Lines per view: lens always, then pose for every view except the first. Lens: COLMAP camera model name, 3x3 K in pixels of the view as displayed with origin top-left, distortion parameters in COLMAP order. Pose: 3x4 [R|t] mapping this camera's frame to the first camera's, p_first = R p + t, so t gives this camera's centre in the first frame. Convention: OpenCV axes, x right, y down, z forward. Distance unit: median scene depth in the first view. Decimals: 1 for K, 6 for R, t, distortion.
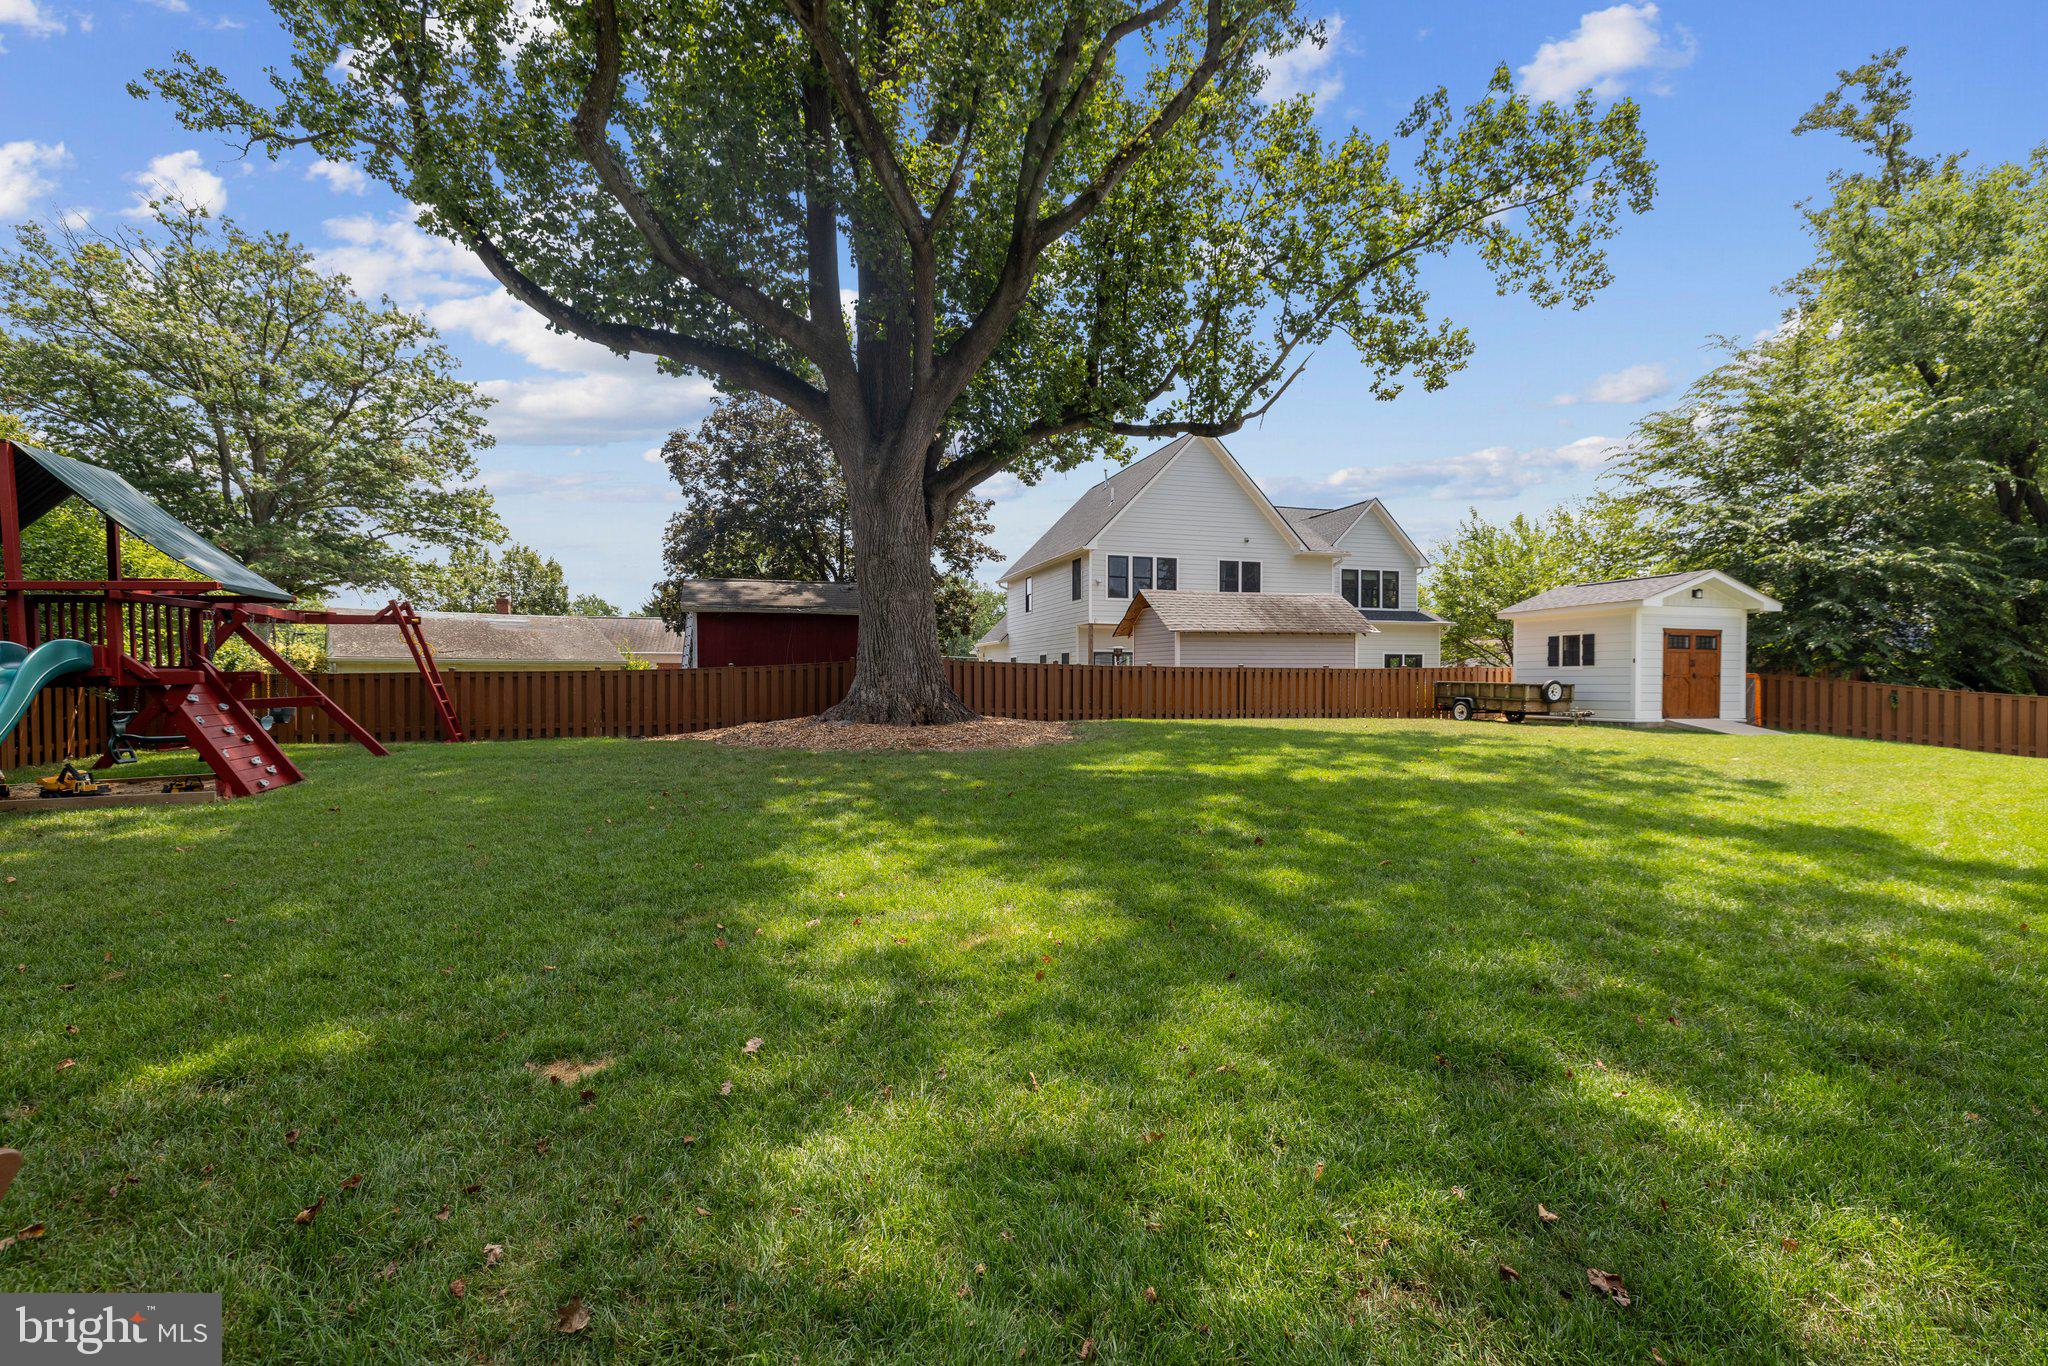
lens RADIAL K [[888.5, 0, 999.4], [0, 888.5, 685.8], [0, 0, 1]] dist [0.002638, 0.000114]
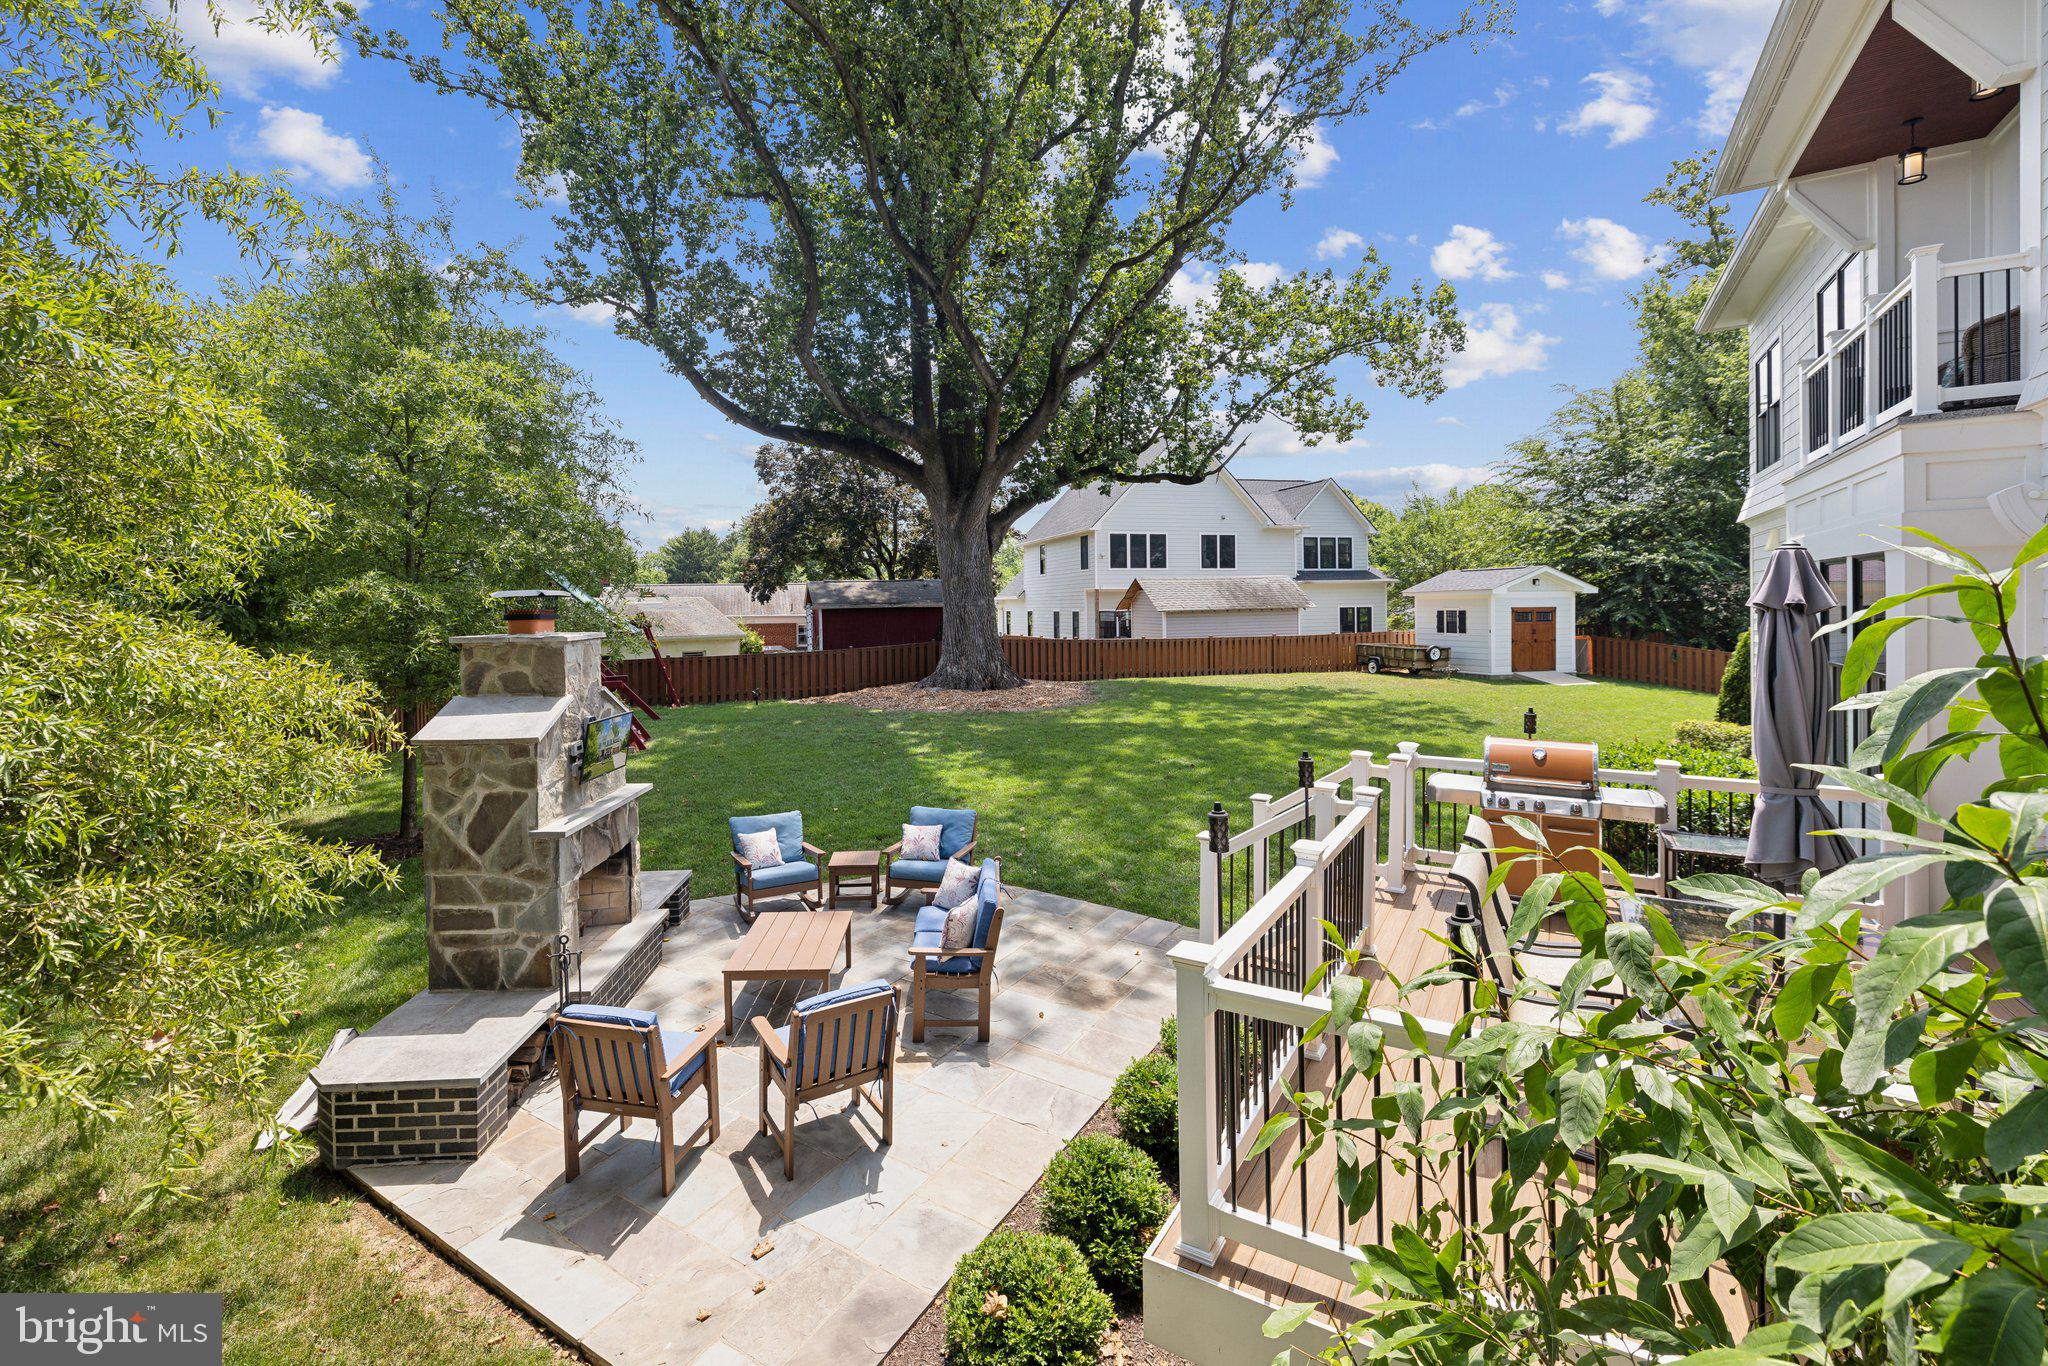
lens RADIAL K [[897.3, 0, 1000.8], [0, 897.3, 614.9], [0, 0, 1]] dist [0.000736, 0.000179]
pose [[0.999876, -0.015132, 0.004370, -0.057006], [0.015111, 0.999874, 0.004804, -0.067870], [-0.004442, -0.004738, 0.999979, -0.380490]]
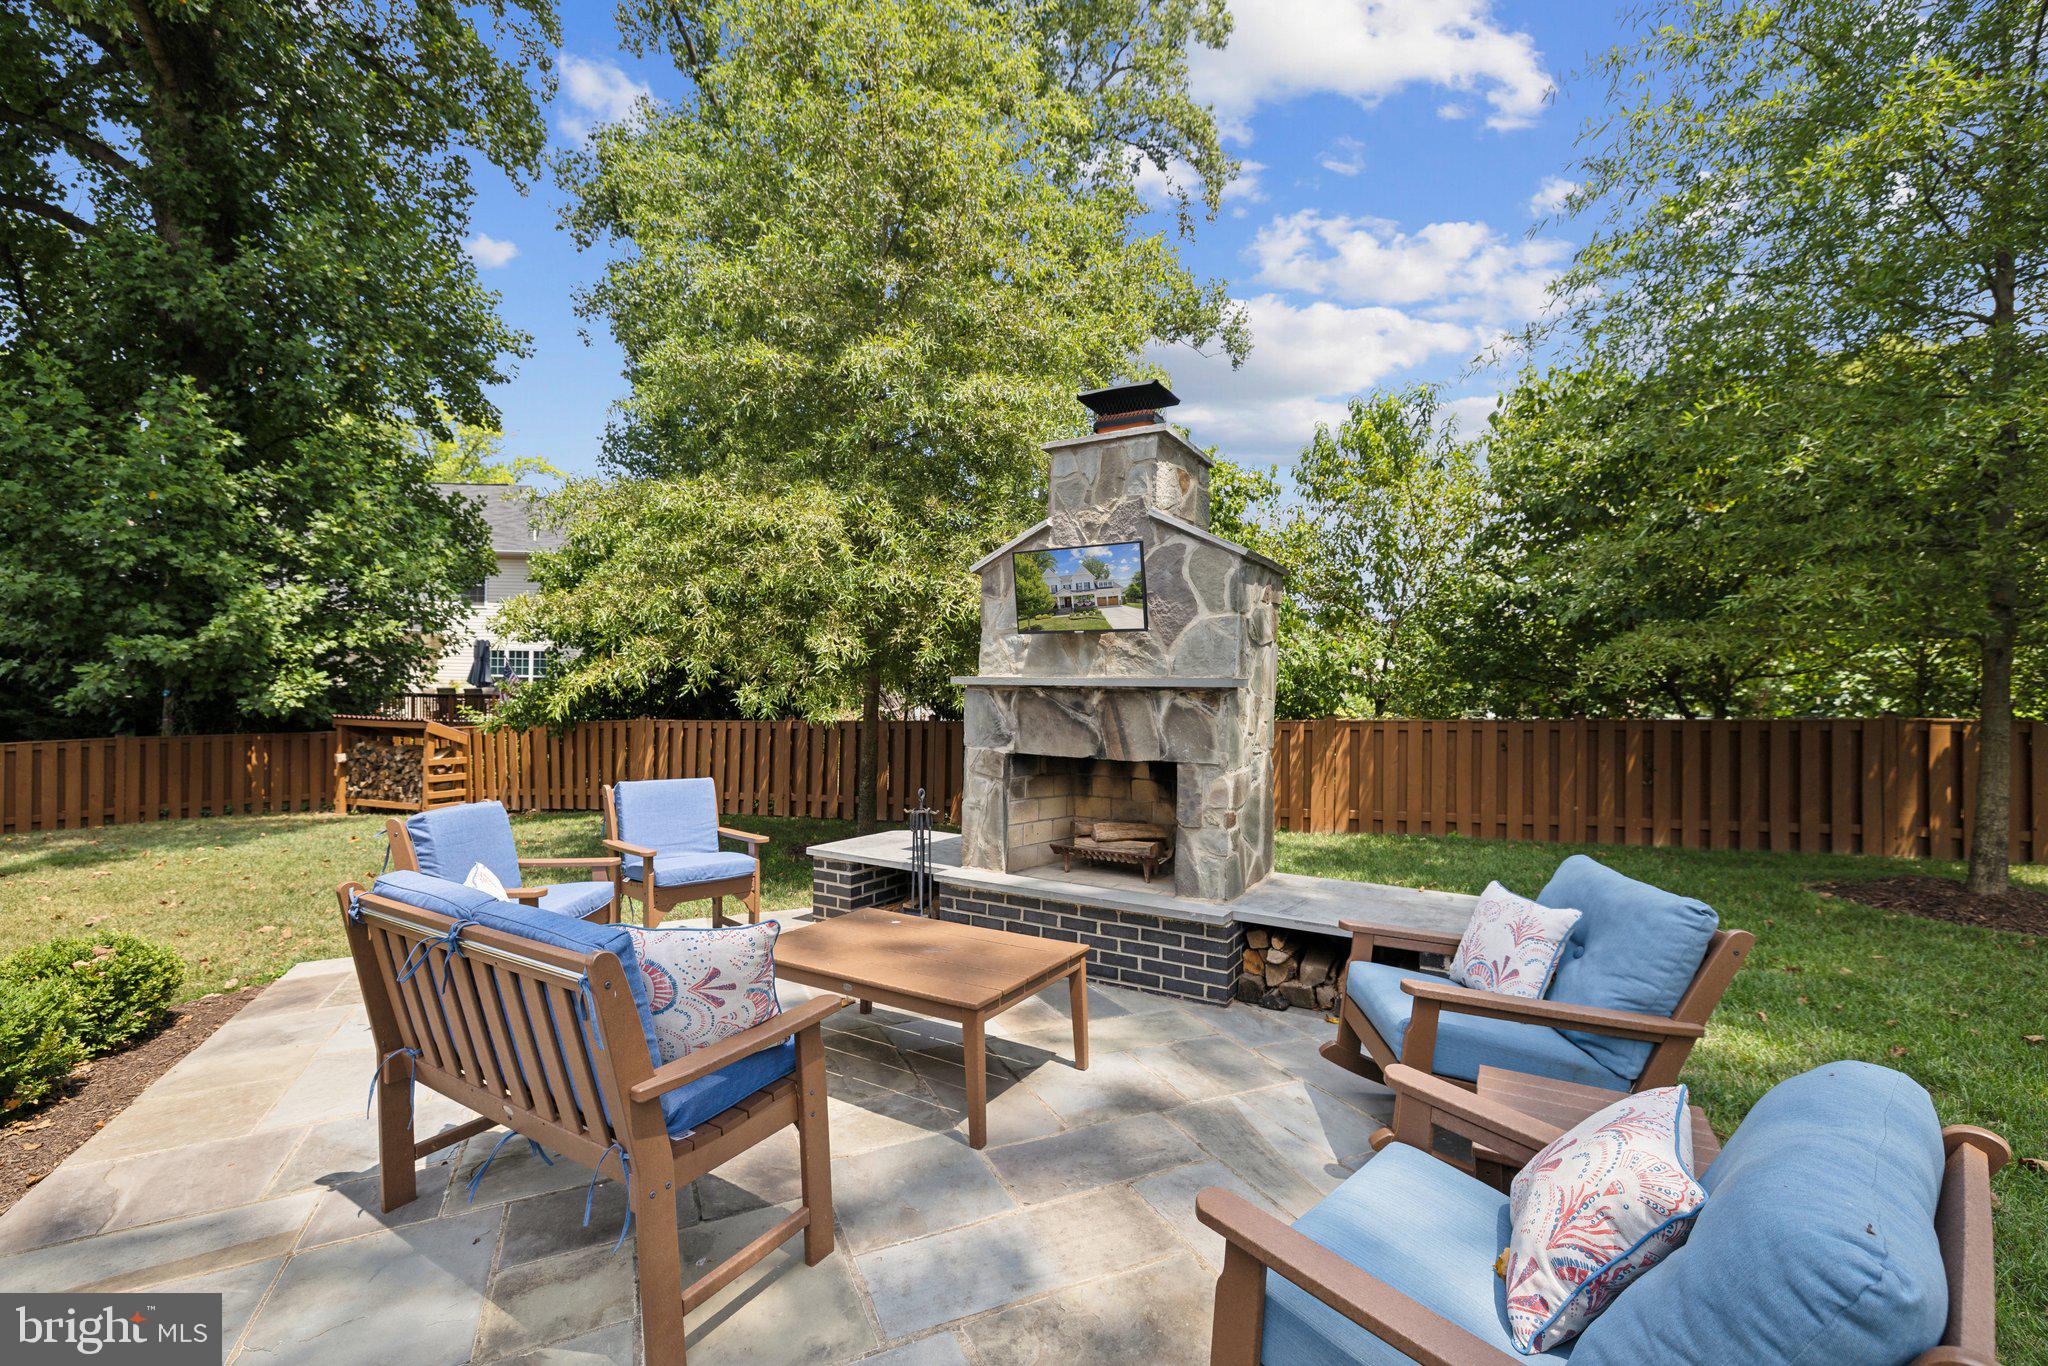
lens RADIAL K [[871.0, 0, 1024.0], [0, 871.0, 683.0], [0, 0, 1]] dist [0.001611, 0.000157]
pose [[-0.546923, -0.014068, -0.837064, -0.011950], [-0.020863, 0.999777, -0.003171, 0.001540], [0.836923, 0.015729, -0.547095, 0.043472]]
